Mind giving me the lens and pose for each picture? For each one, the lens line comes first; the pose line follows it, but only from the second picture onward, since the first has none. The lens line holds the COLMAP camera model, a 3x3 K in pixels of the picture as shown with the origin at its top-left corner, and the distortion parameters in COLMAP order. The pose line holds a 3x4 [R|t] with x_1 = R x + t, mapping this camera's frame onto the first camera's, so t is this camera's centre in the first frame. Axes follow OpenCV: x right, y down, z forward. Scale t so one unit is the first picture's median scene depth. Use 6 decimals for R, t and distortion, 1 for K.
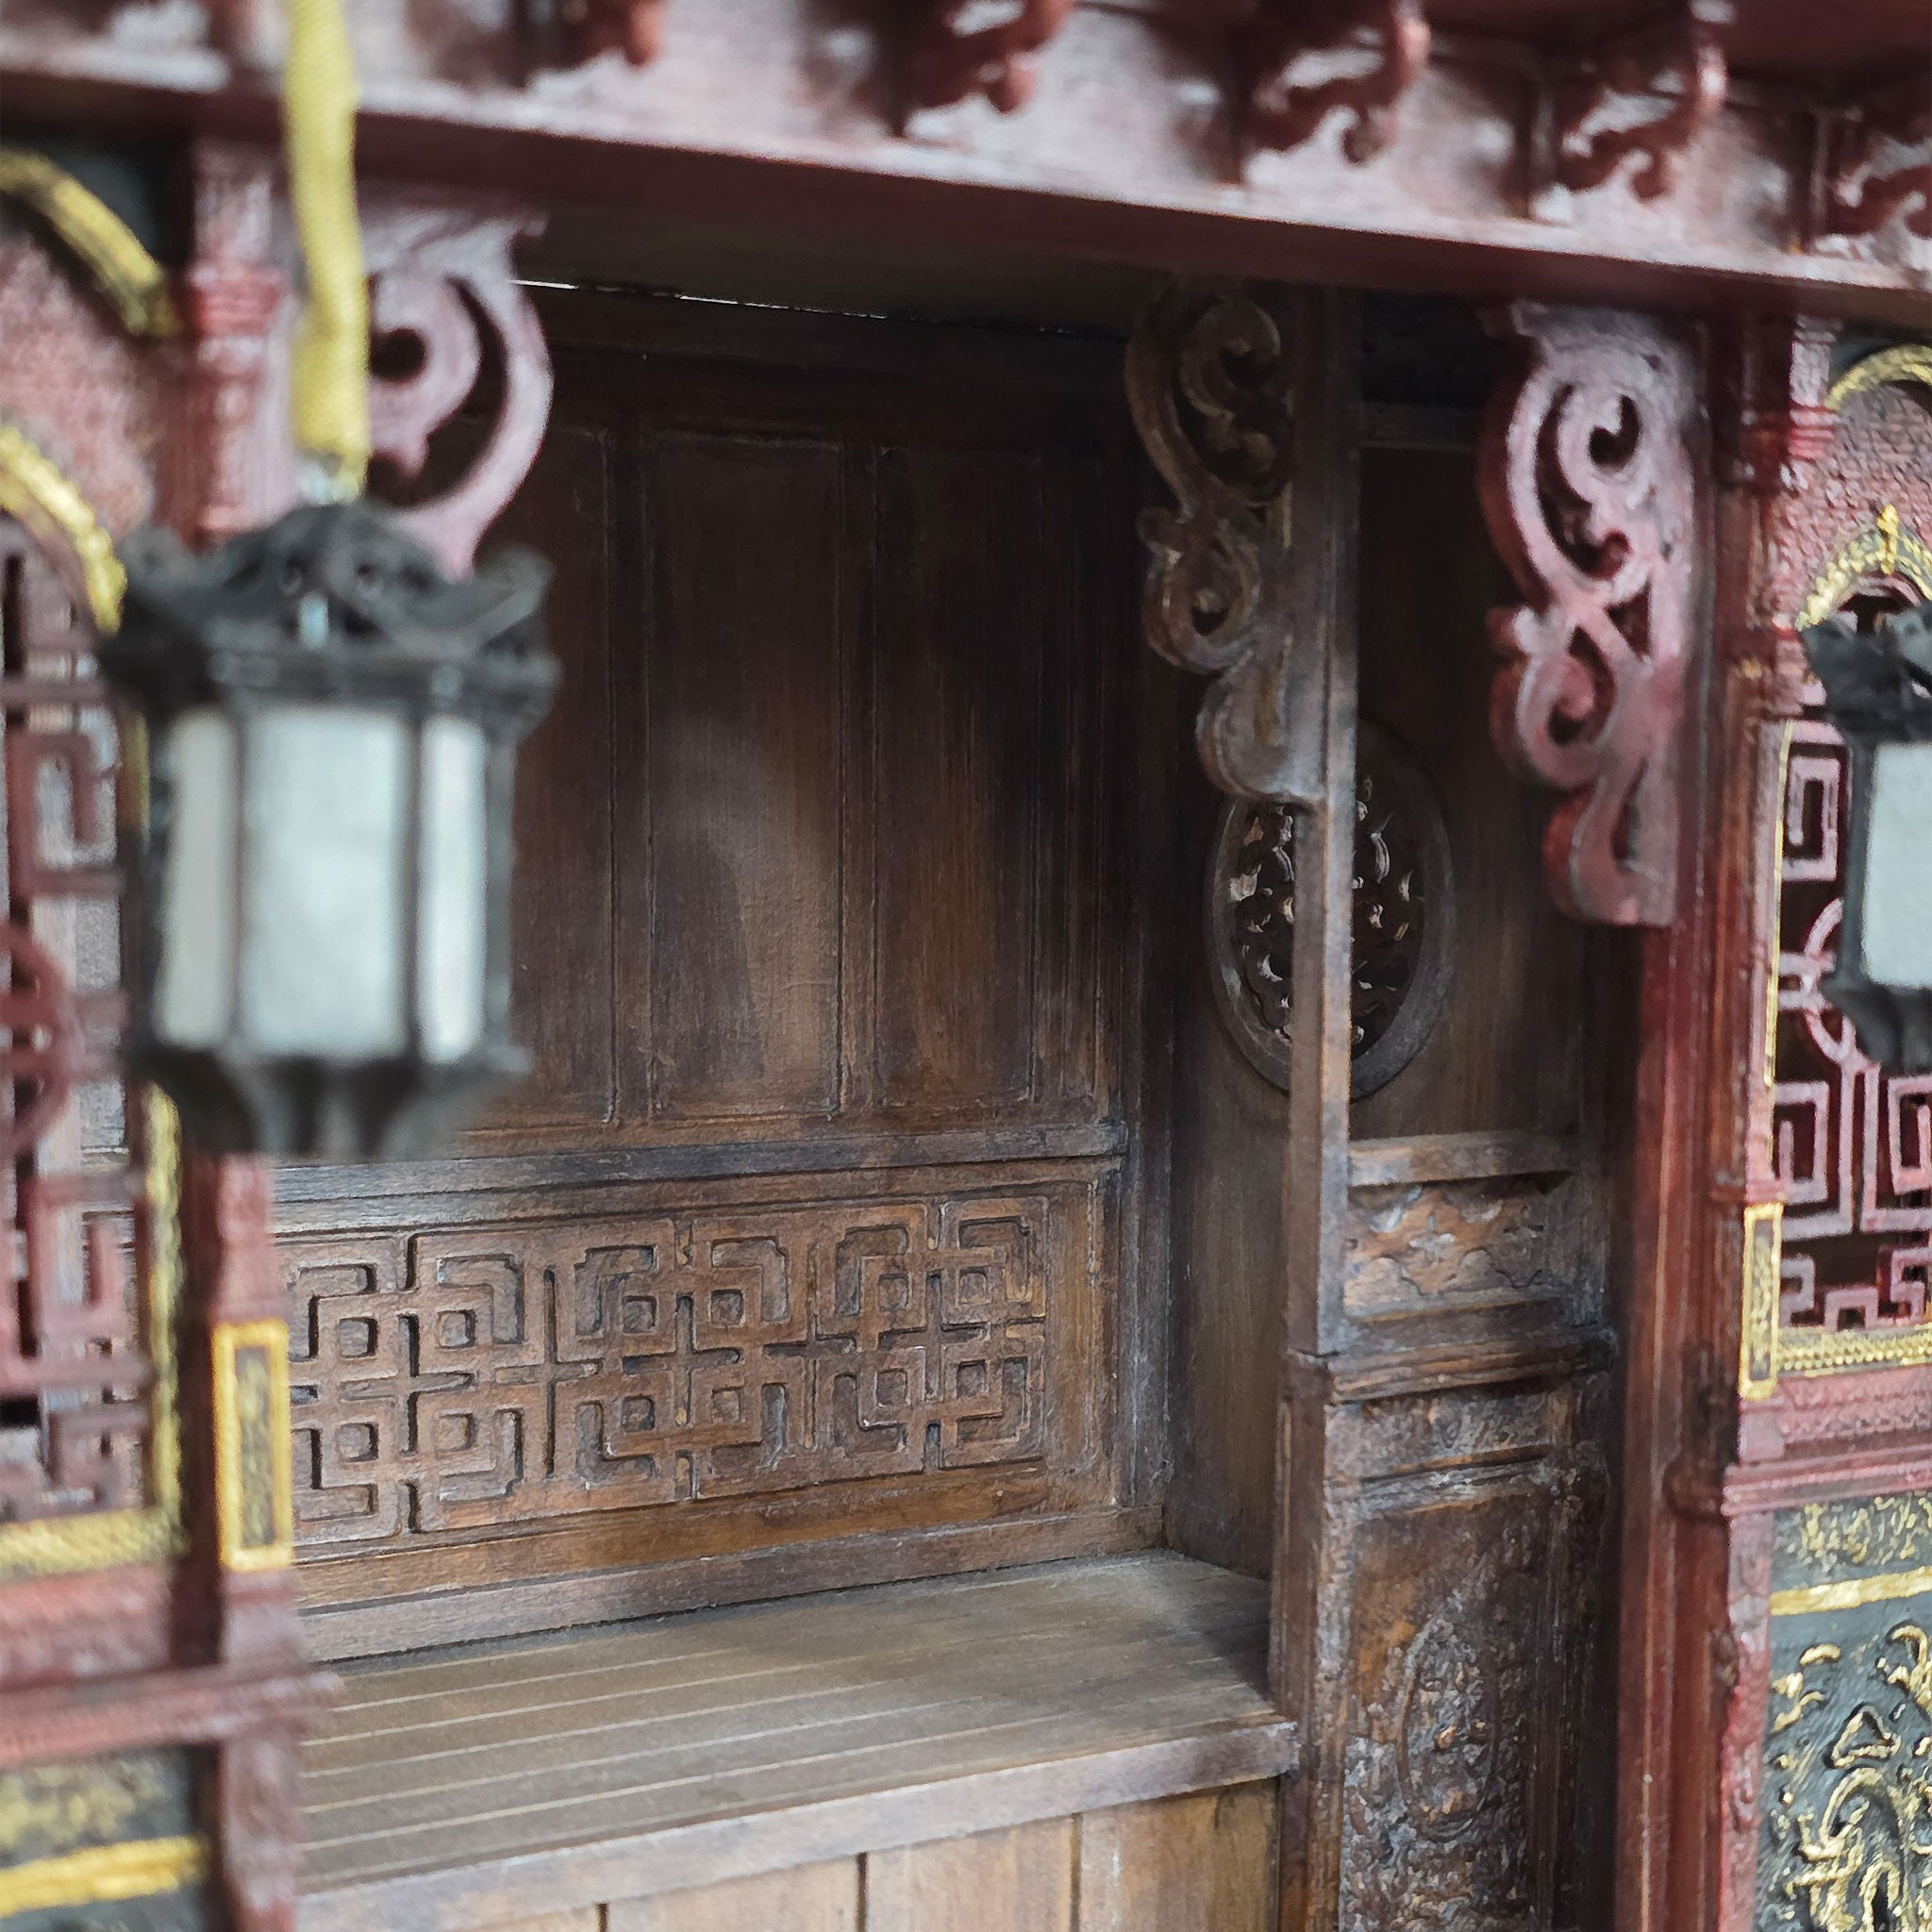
lens RADIAL K [[3556.4, 0, 961.5], [0, 3556.4, 1188.4], [0, 0, 1]] dist [0.282142, -1.361200]
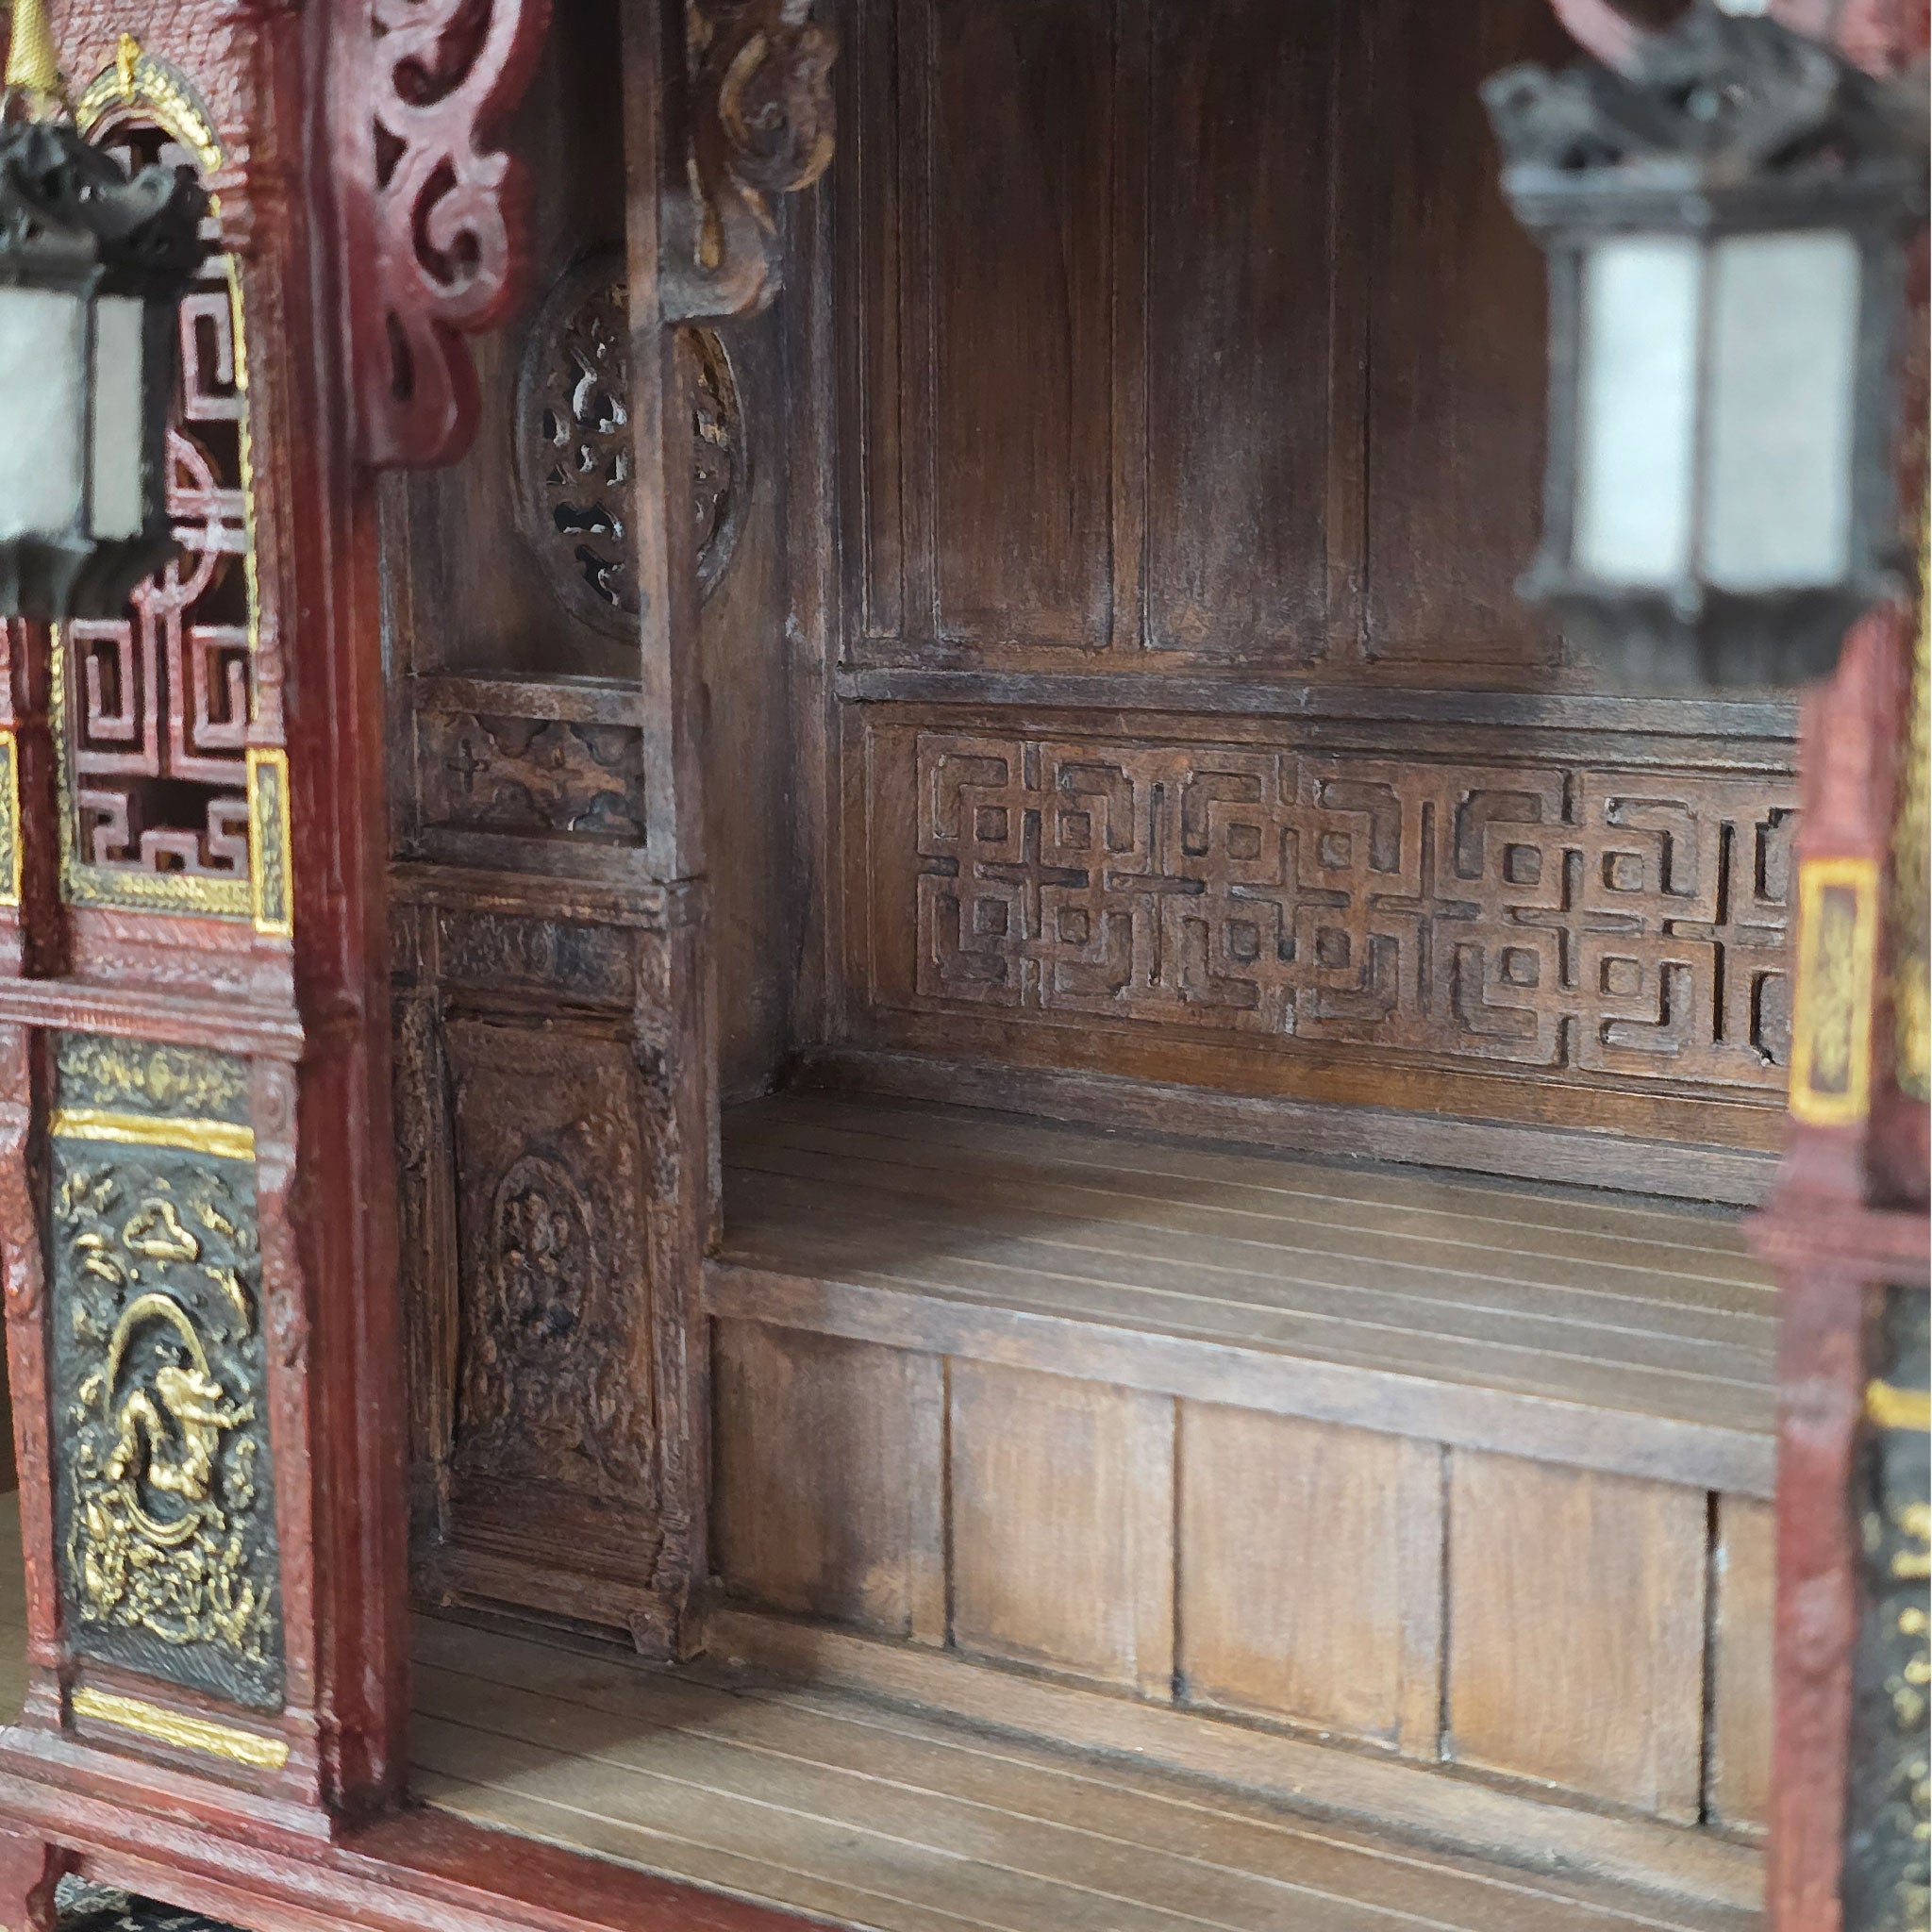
lens RADIAL K [[3580.7, 0, 936.0], [0, 3580.7, 886.3], [0, 0, 1]] dist [0.294112, -1.538202]
pose [[0.392518, 0.128387, -0.910740, 0.791875], [-0.084504, 0.991055, 0.103289, -0.049661], [0.915854, 0.036418, 0.399856, 0.499319]]
